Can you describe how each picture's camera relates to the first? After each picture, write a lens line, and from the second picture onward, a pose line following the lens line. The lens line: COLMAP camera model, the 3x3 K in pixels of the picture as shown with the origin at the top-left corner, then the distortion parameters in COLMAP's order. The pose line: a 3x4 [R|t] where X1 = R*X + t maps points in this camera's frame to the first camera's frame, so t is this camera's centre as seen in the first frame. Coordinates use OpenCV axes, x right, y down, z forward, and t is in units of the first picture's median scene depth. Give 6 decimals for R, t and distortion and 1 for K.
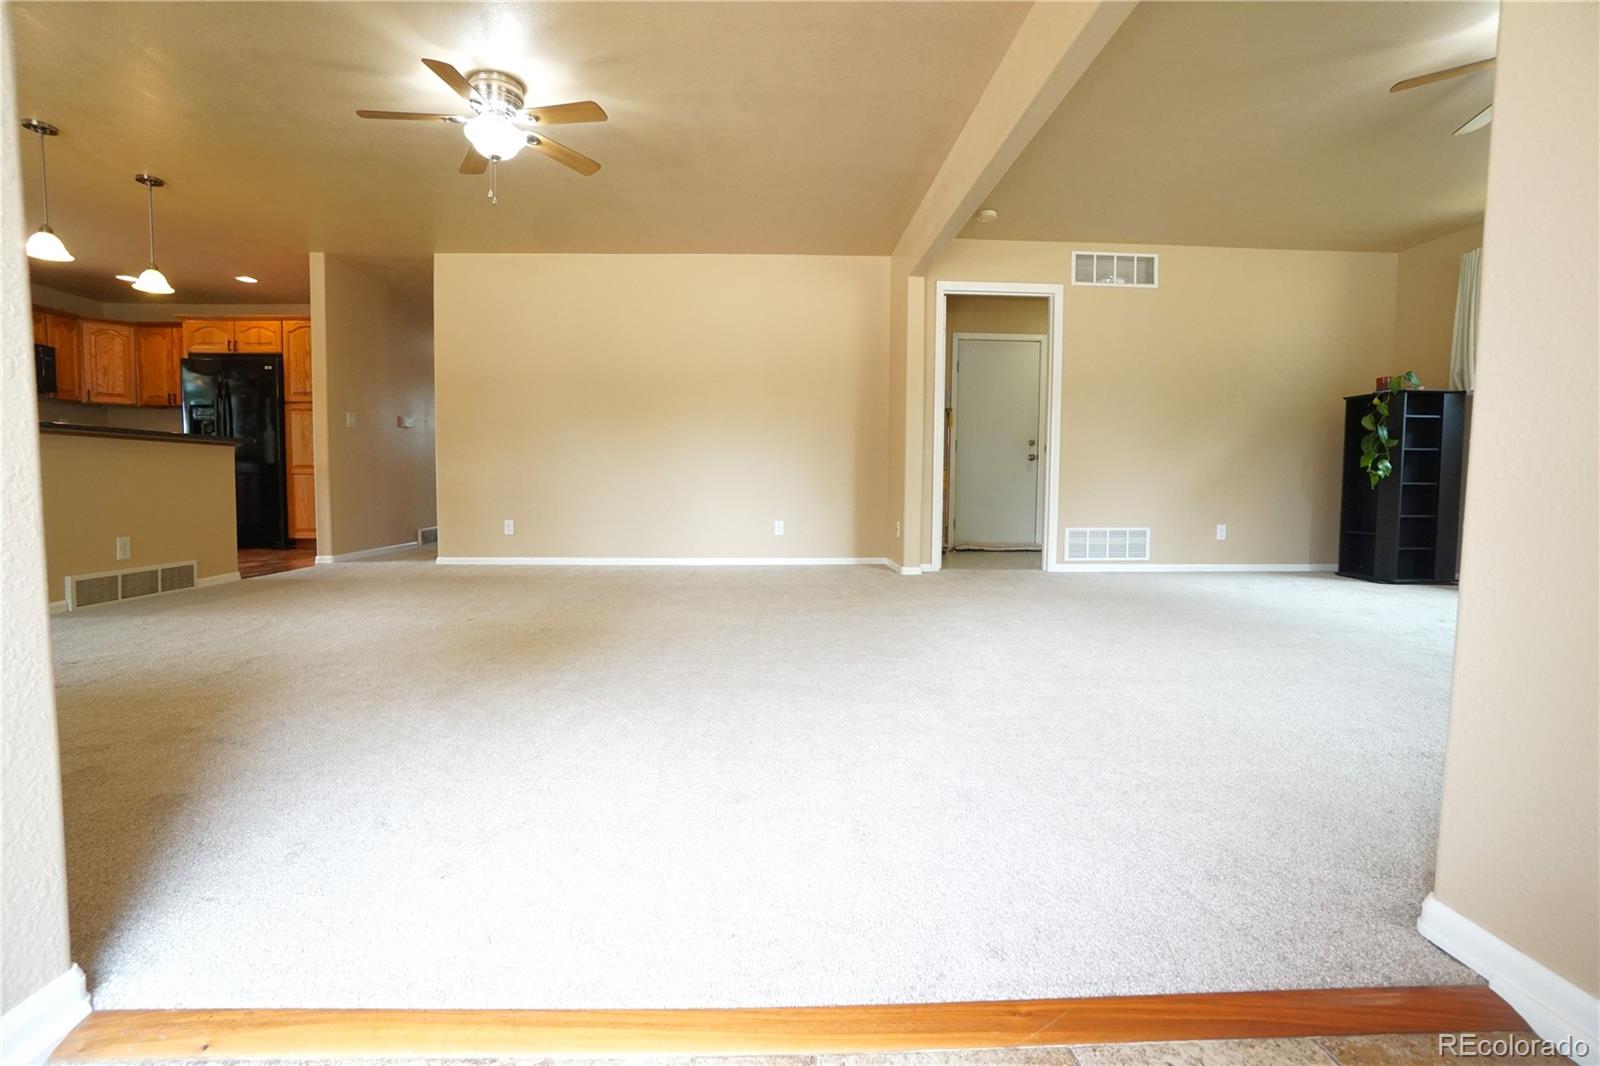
lens RADIAL K [[725.8, 0, 785.0], [0, 725.8, 523.7], [0, 0, 1]] dist [-0.061771, 0.019867]
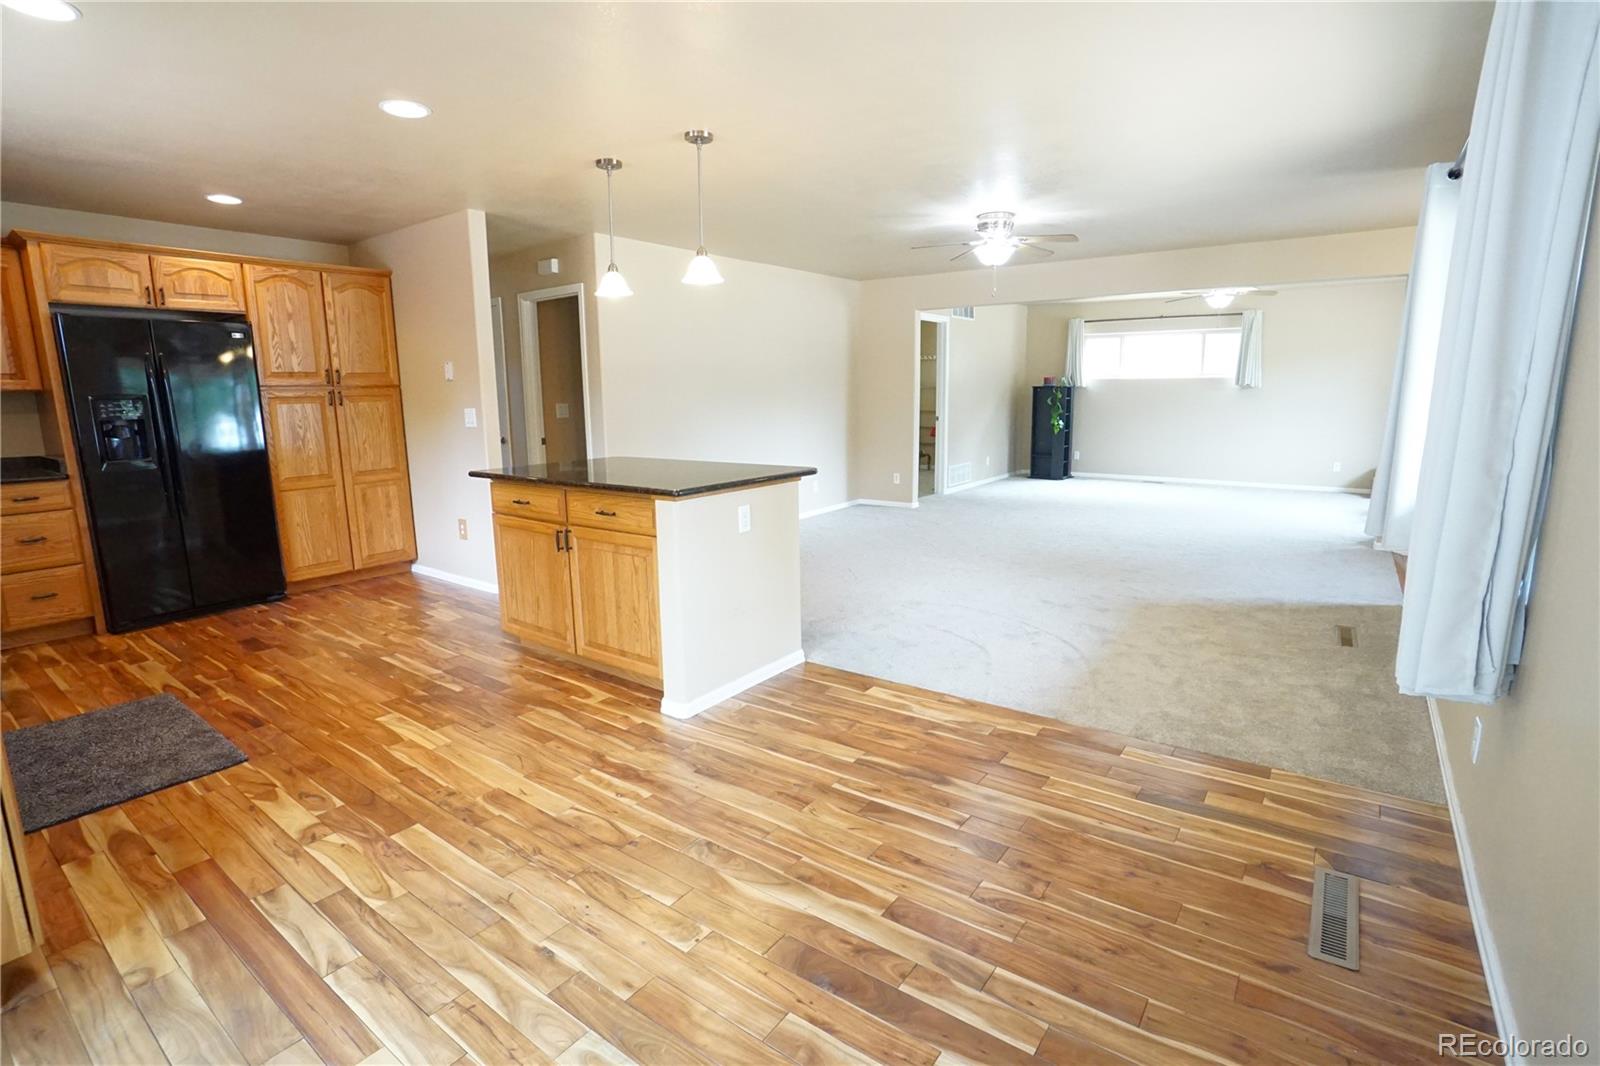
lens RADIAL K [[743.9, 0, 803.2], [0, 743.9, 533.3], [0, 0, 1]] dist [-0.065825, 0.020234]
pose [[0.619680, -0.164452, 0.767432, -1.164053], [0.063432, 0.985097, 0.159875, -0.137877], [-0.782287, -0.050392, 0.620877, 0.191823]]
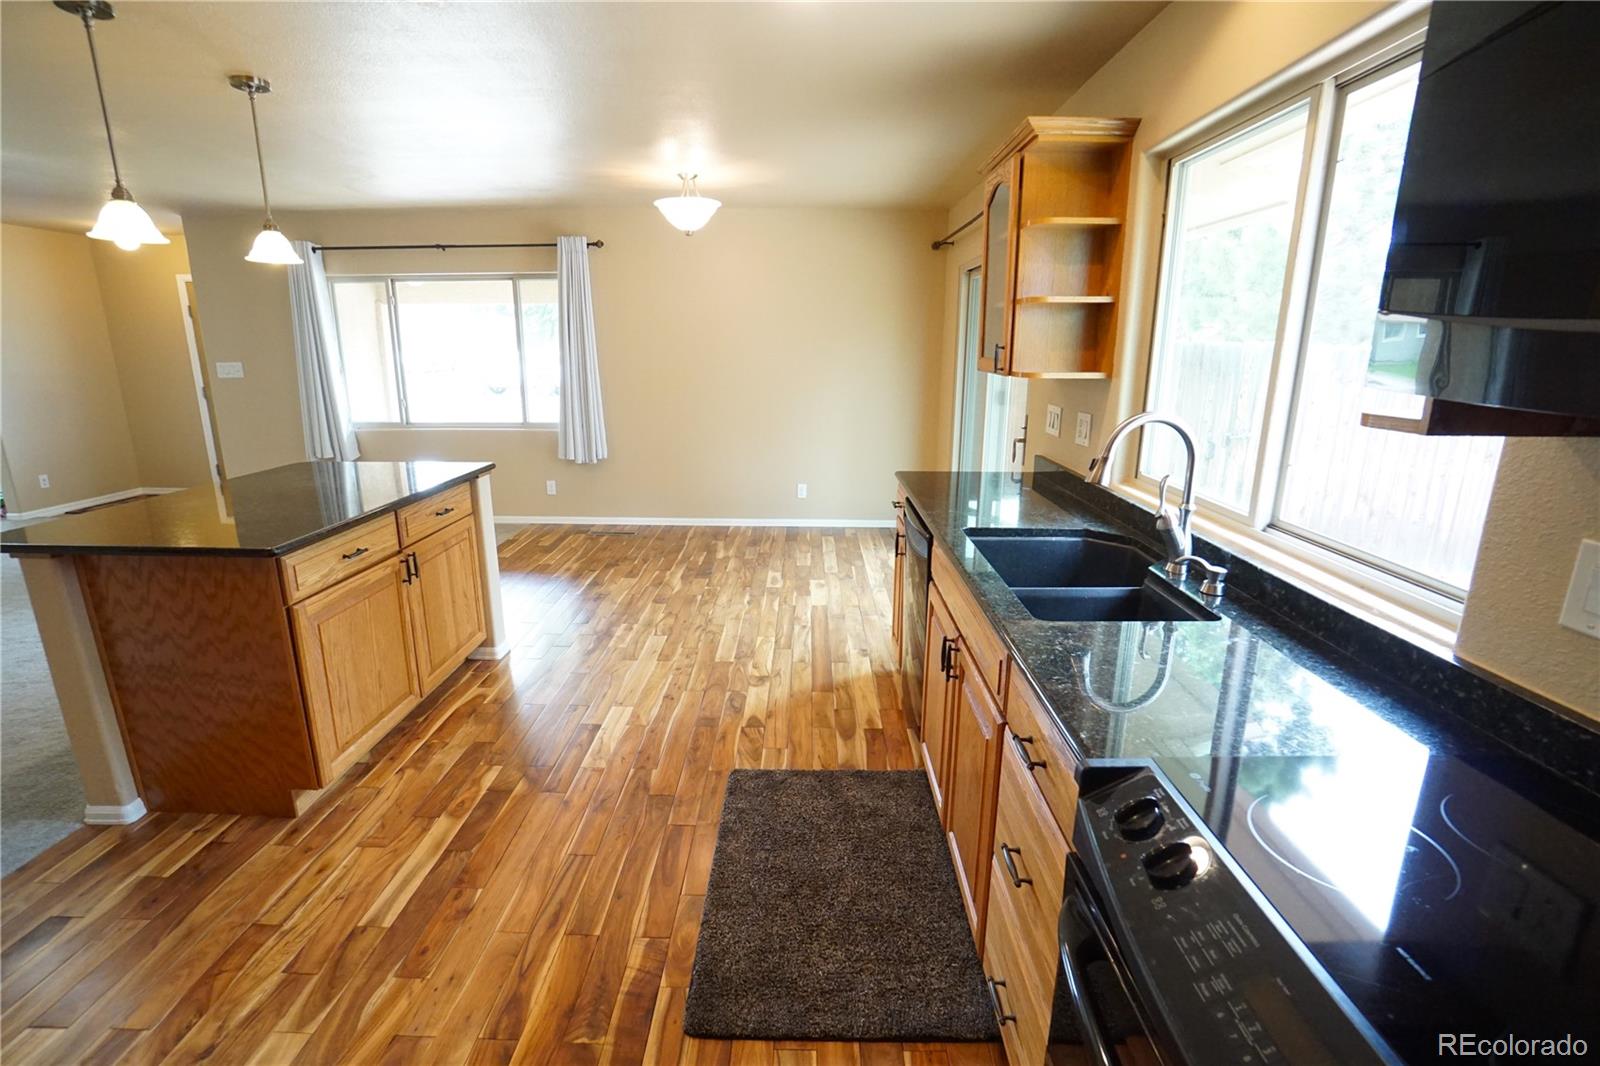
lens RADIAL K [[725.8, 0, 793.4], [0, 725.8, 532.0], [0, 0, 1]] dist [-0.061771, 0.019867]
pose [[-0.997776, -0.035920, 0.056157, -1.109574], [-0.017032, 0.951817, 0.306194, -0.227251], [-0.064449, 0.304556, -0.950311, 1.189366]]
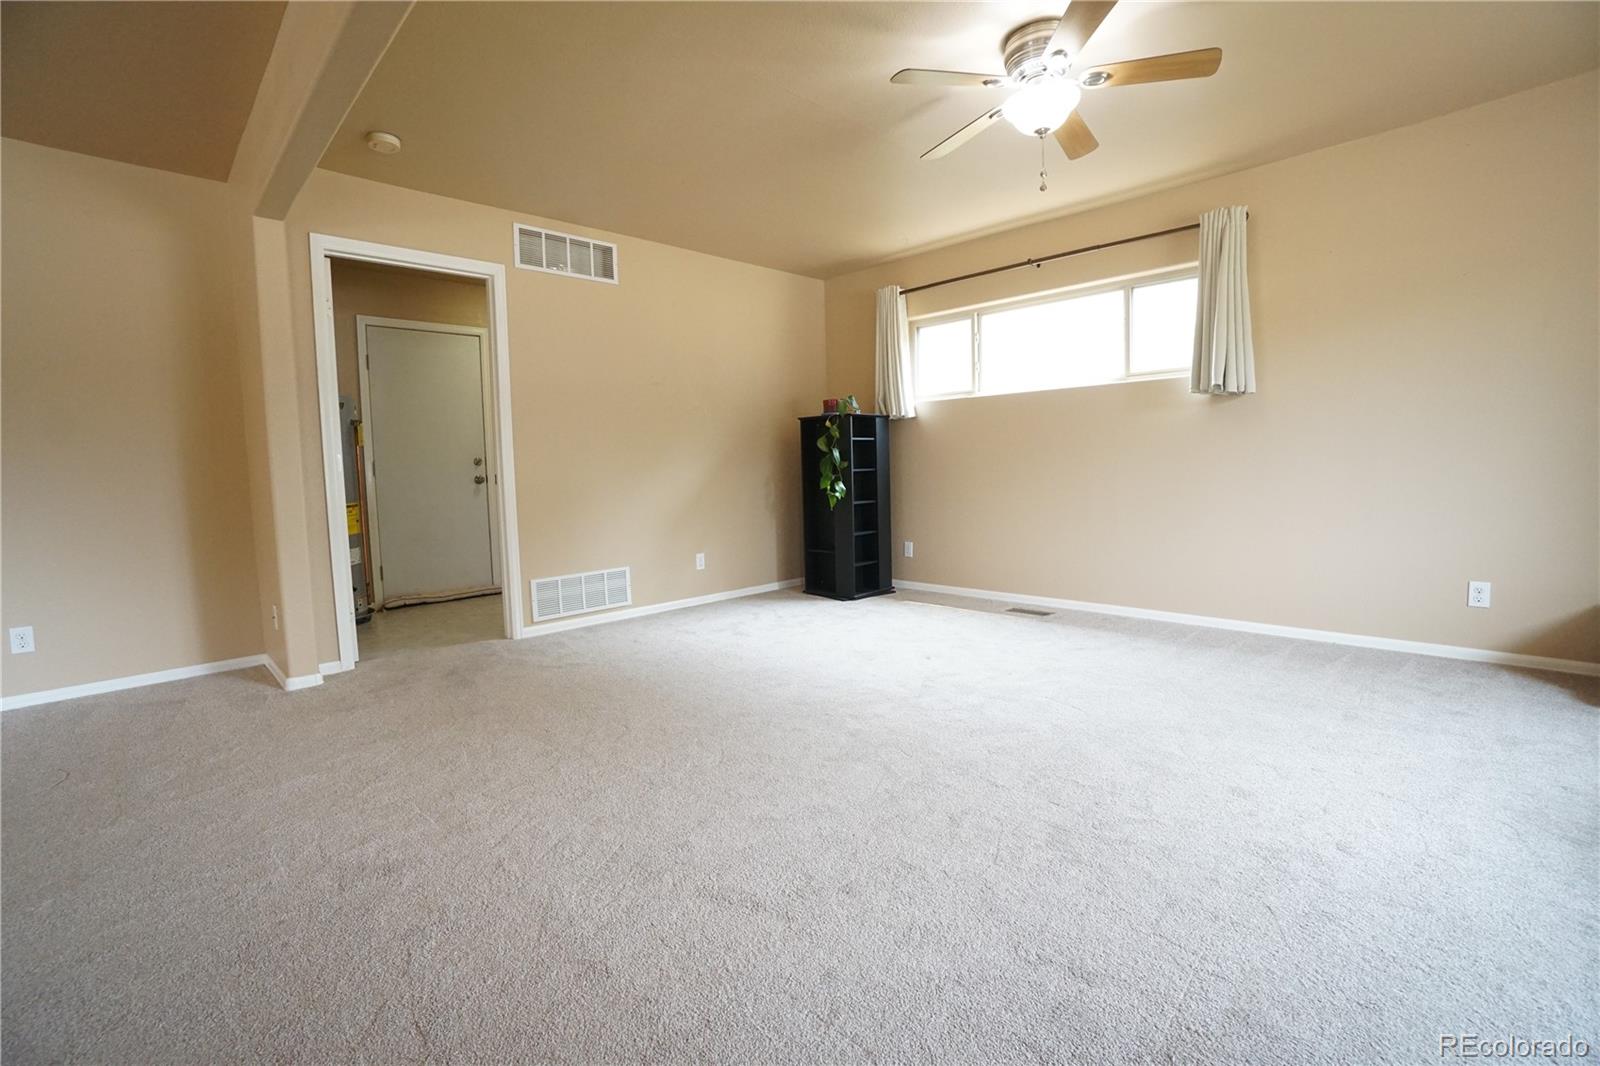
lens RADIAL K [[725.8, 0, 806.2], [0, 725.8, 530.5], [0, 0, 1]] dist [-0.061771, 0.019867]
pose [[0.729807, -0.083931, 0.678482, 0.081382], [0.071515, 0.996363, 0.046329, -0.062385], [-0.679903, 0.014711, 0.733155, 0.220727]]
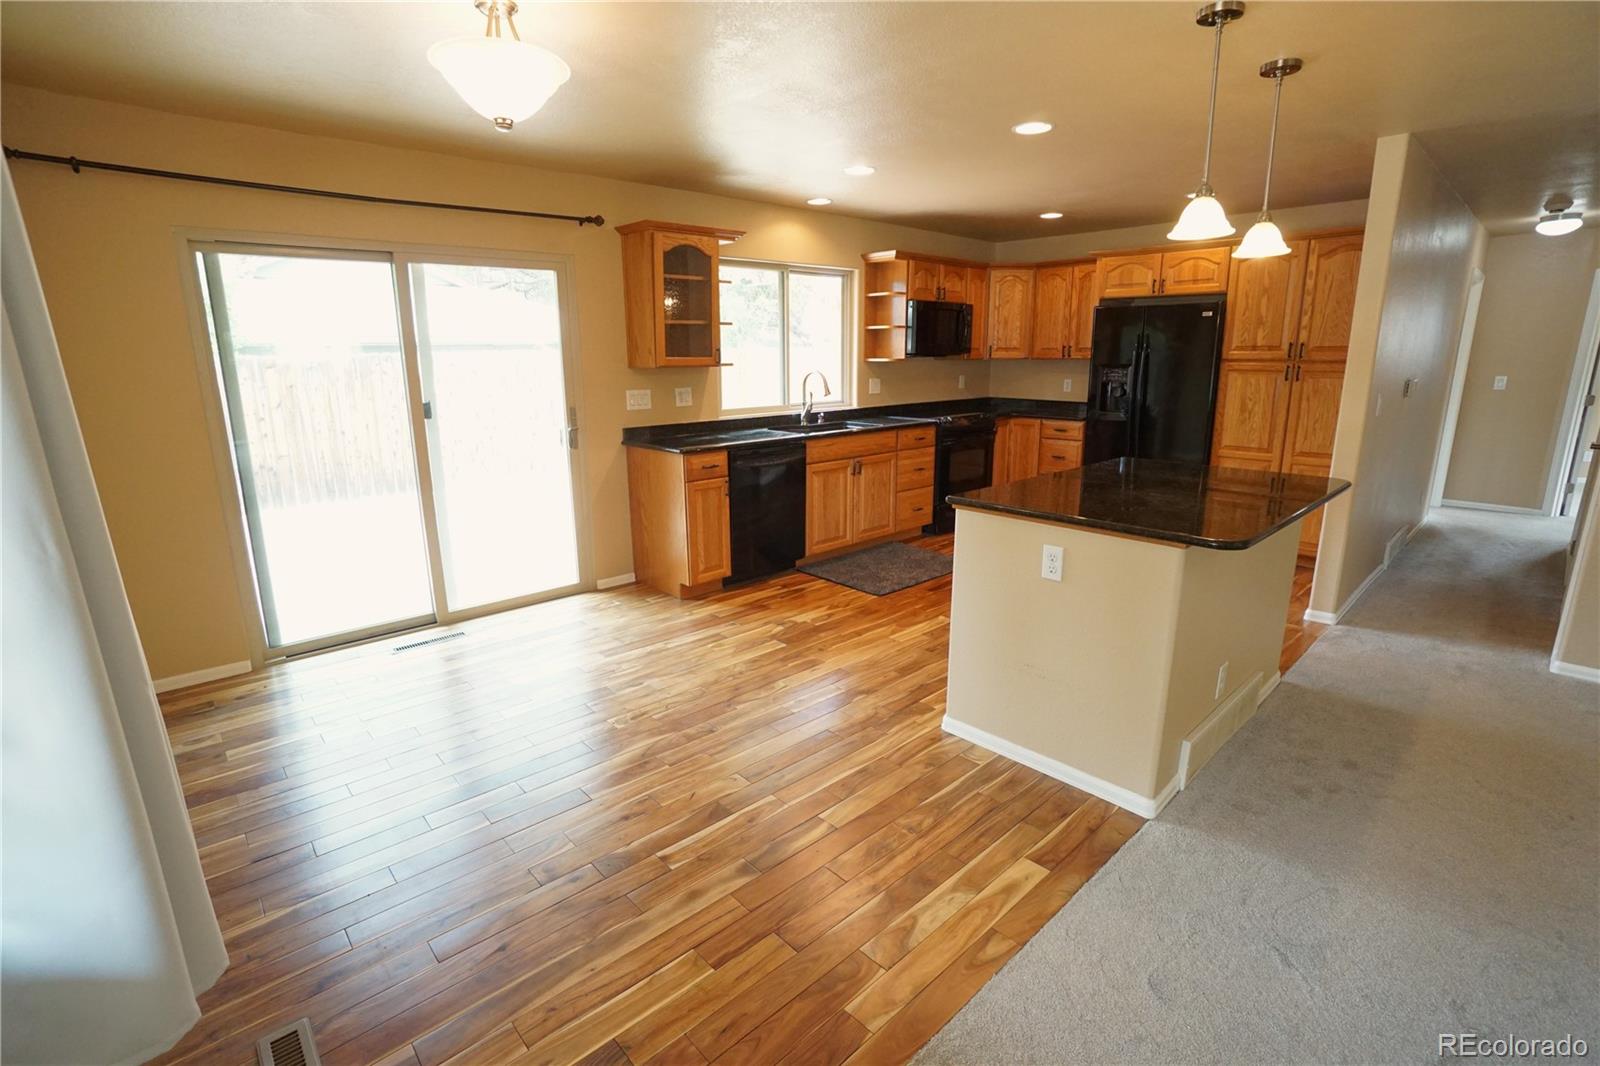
lens RADIAL K [[725.8, 0, 792.7], [0, 725.8, 539.4], [0, 0, 1]] dist [-0.061771, 0.019867]
pose [[0.647193, 0.168834, -0.743395, -0.513169], [-0.026200, 0.979517, 0.199651, -0.153843], [0.761876, -0.109736, 0.638360, 0.196491]]
